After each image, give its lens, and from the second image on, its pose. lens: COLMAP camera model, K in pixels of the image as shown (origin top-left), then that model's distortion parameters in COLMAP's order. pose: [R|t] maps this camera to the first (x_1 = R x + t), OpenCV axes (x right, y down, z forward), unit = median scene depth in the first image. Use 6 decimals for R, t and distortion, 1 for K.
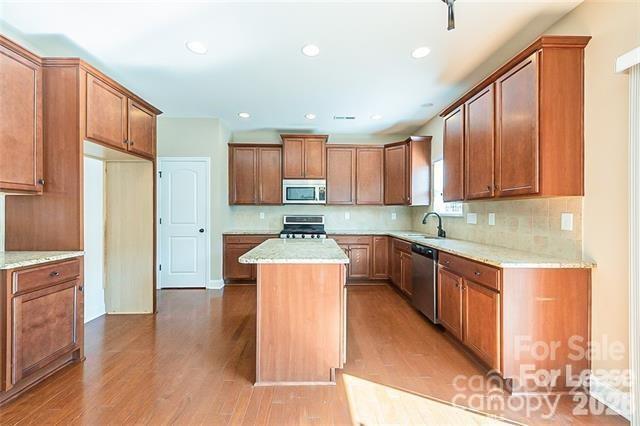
lens RADIAL K [[270.5, 0, 318.8], [0, 270.5, 211.9], [0, 0, 1]] dist [0.000113, -0.000894]
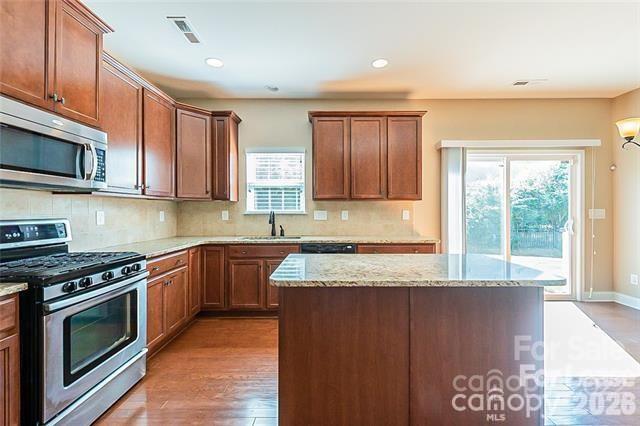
lens RADIAL K [[270.5, 0, 319.9], [0, 270.5, 211.8], [0, 0, 1]] dist [0.000113, -0.000894]
pose [[0.007577, 0.003611, 0.999965, -0.617306], [0.003544, 0.999987, -0.003638, 0.014625], [-0.999965, 0.003572, 0.007564, 1.098218]]
